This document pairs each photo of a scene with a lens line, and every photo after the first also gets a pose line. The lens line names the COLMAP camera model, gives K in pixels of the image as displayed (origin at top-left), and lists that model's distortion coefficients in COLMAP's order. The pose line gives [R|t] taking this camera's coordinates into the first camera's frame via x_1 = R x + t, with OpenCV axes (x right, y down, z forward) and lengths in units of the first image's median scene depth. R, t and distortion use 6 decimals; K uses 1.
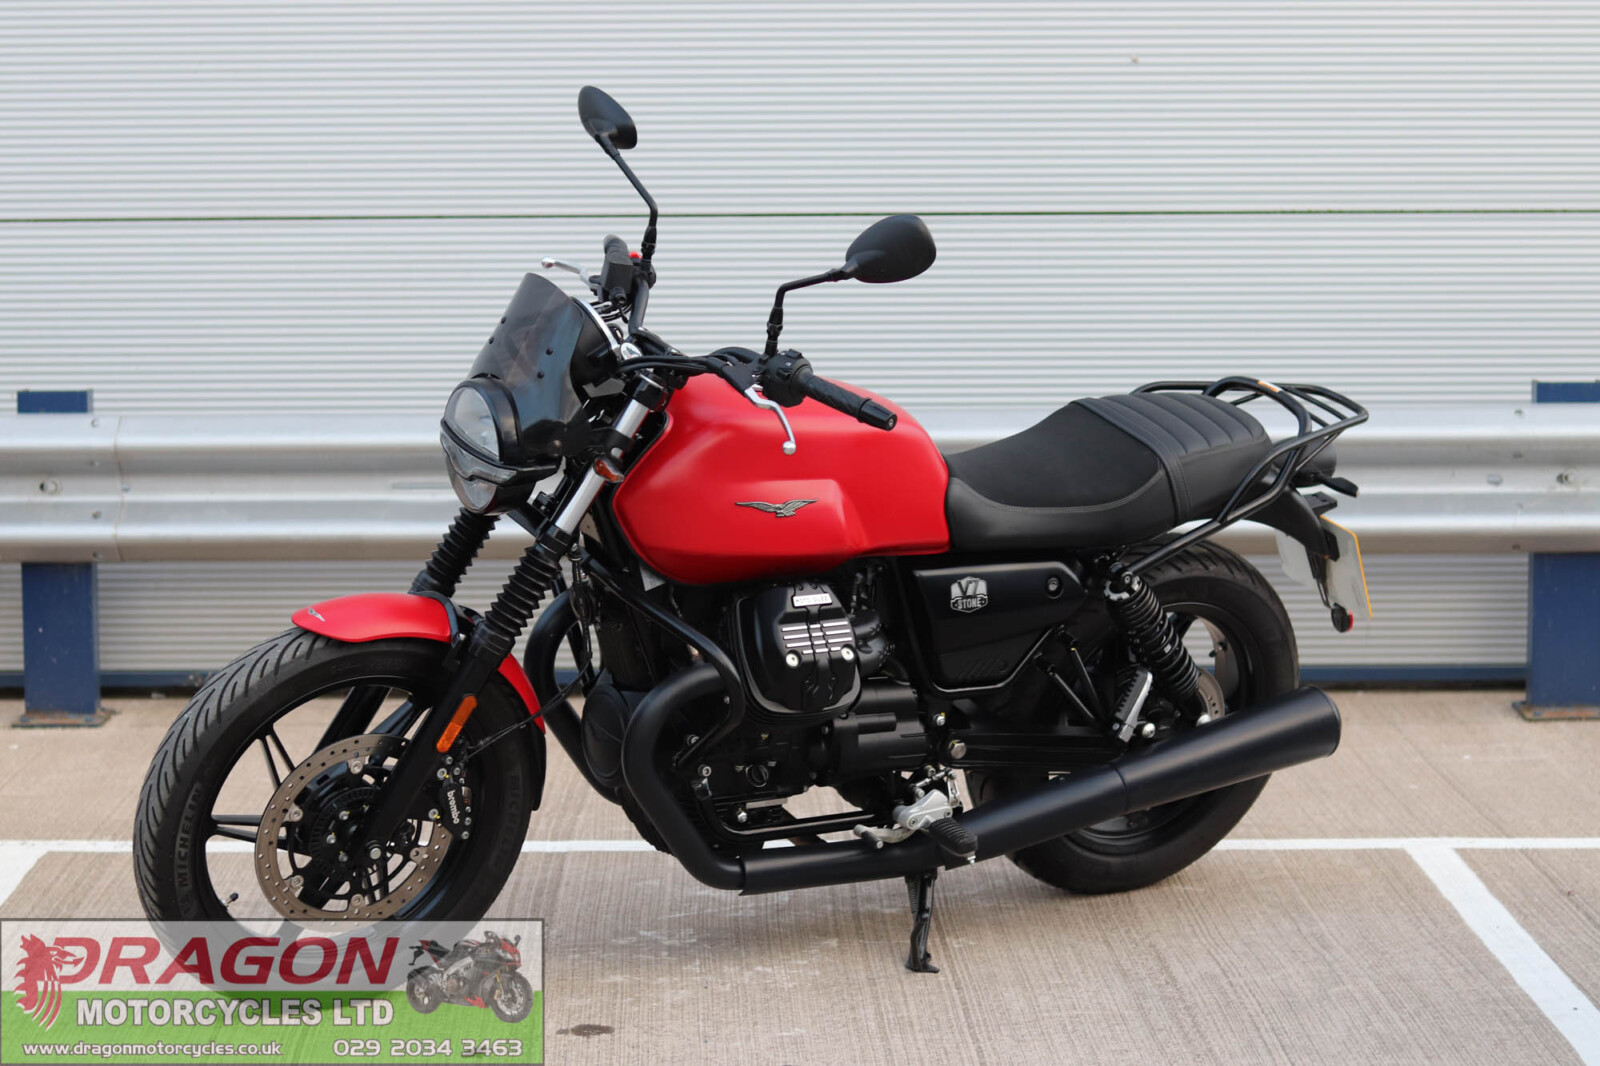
lens RADIAL K [[3752.2, 0, 800.0], [0, 3752.2, 533.0], [0, 0, 1]] dist [-0.083299, -0.156149]
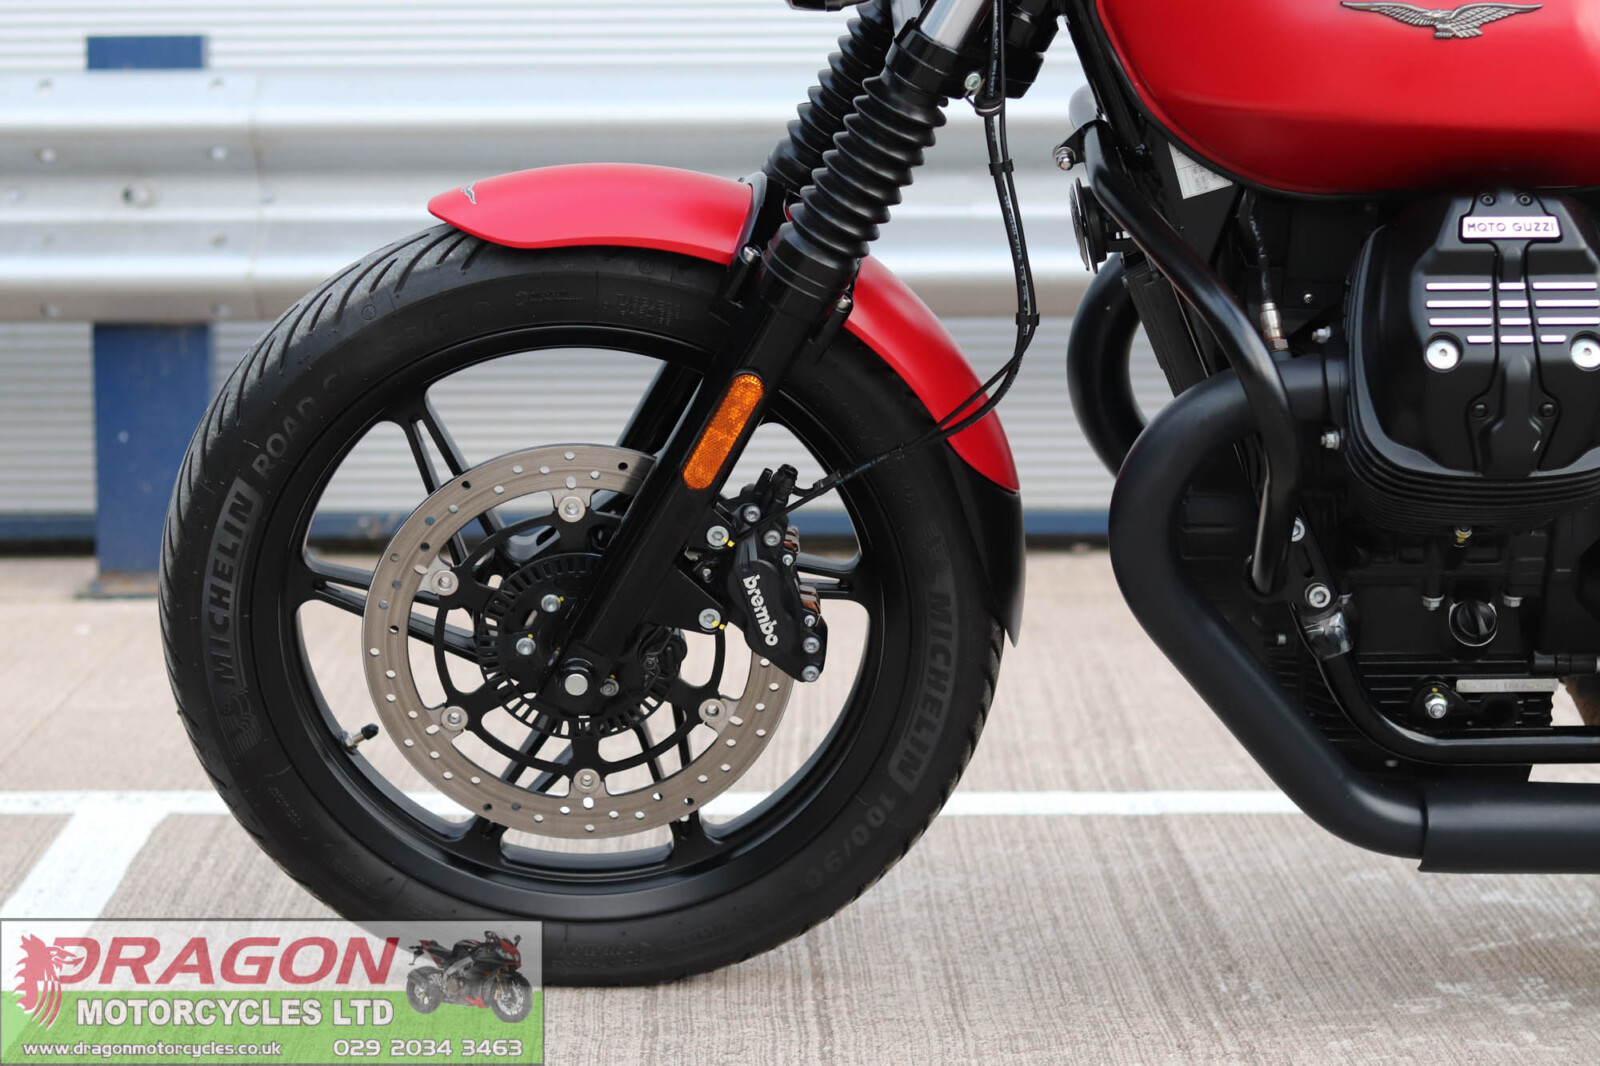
lens RADIAL K [[3752.2, 0, 800.0], [0, 3752.2, 533.0], [0, 0, 1]] dist [-0.083299, -0.156149]
pose [[0.999997, 0.001559, 0.002063, -0.113000], [-0.001593, 0.999863, 0.016487, 0.036817], [-0.002037, -0.016491, 0.999862, 0.471581]]
